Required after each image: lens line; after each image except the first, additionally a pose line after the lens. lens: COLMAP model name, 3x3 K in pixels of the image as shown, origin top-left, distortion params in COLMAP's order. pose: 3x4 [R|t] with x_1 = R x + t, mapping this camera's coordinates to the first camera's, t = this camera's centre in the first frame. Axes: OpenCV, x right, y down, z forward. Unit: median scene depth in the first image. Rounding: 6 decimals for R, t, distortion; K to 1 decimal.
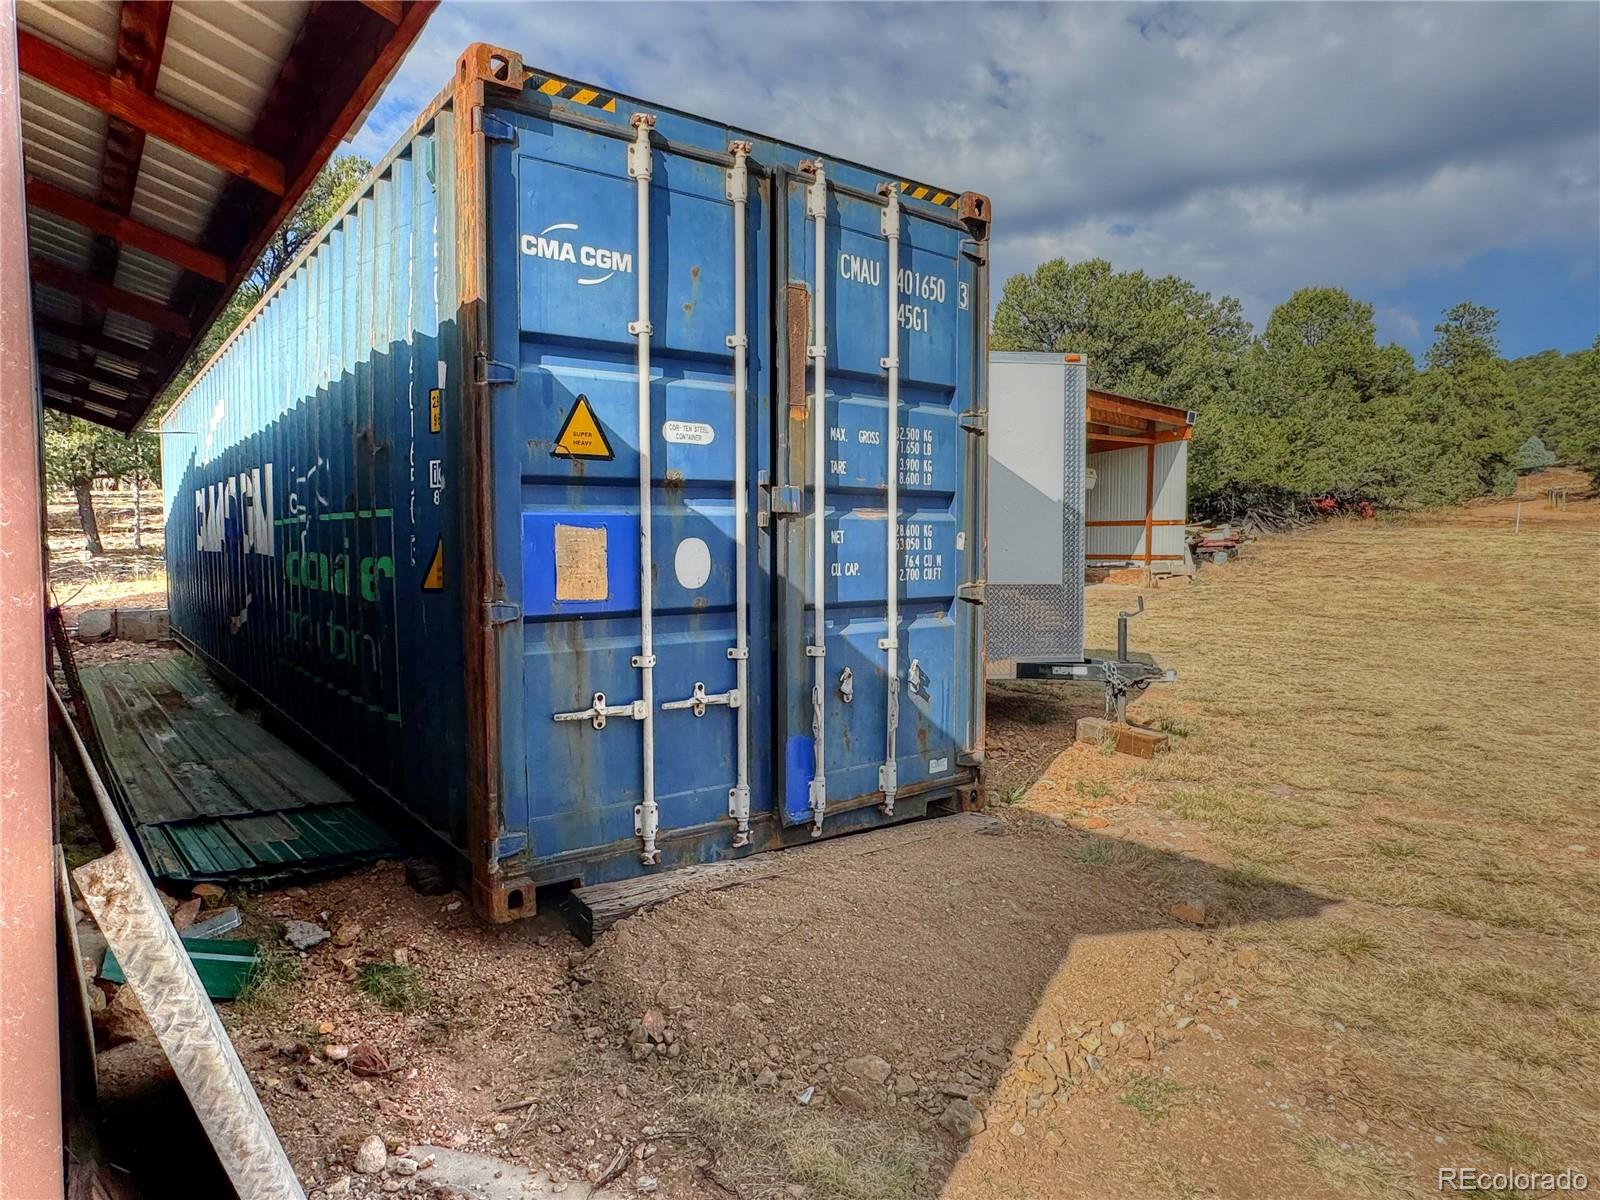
lens RADIAL K [[990.0, 0, 801.9], [0, 990.0, 597.6], [0, 0, 1]] dist [-0.001887, -0.000070]
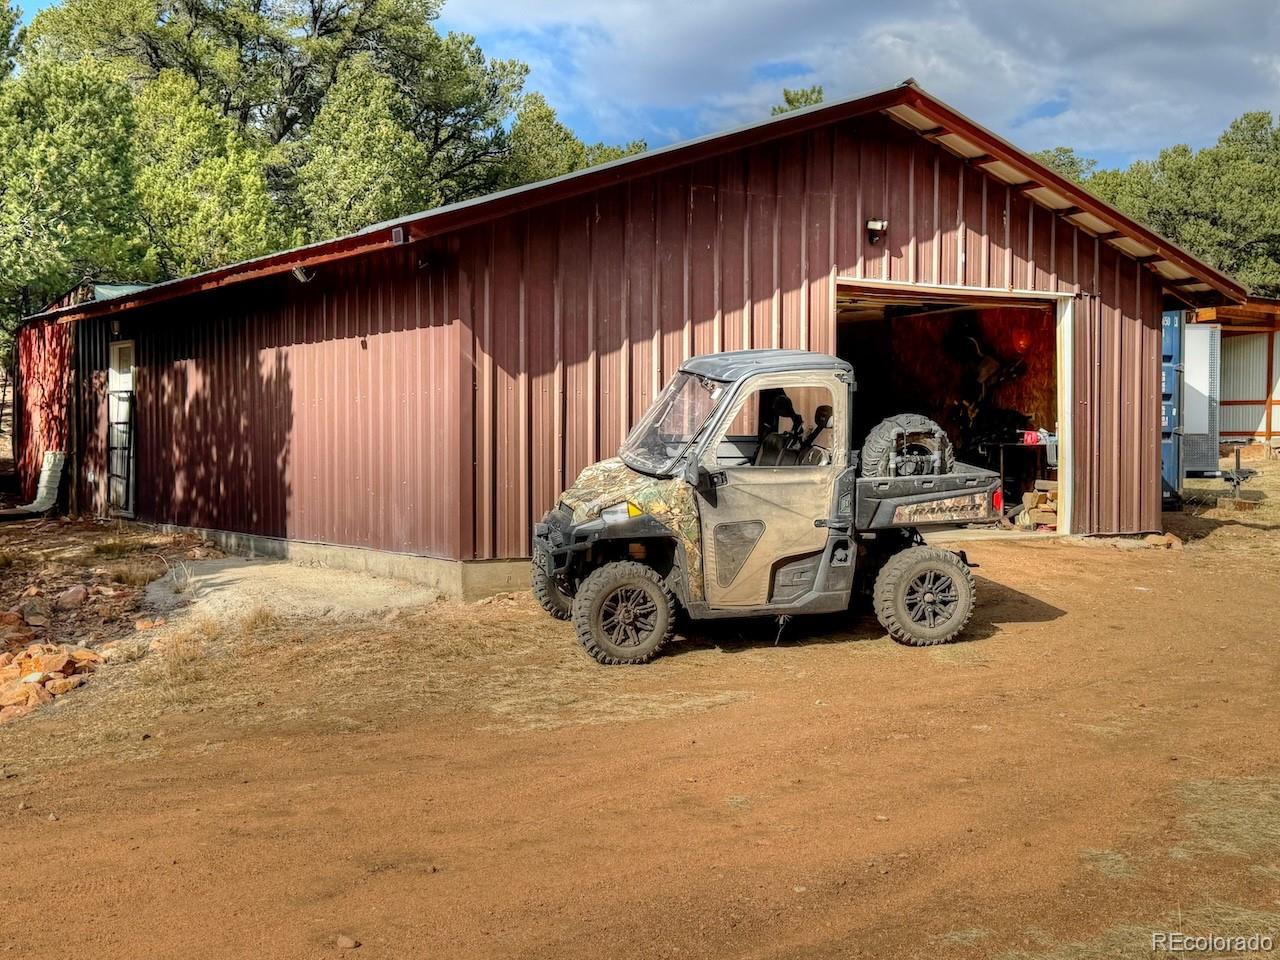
lens RADIAL K [[1564.0, 0, 638.7], [0, 1564.0, 480.0], [0, 0, 1]] dist [0.027876, 0.000000]
pose [[0.998079, 0.003481, -0.061861, -0.254461], [-0.004971, 0.999701, -0.023950, 0.058856], [0.061760, 0.024211, 0.997797, -0.827144]]
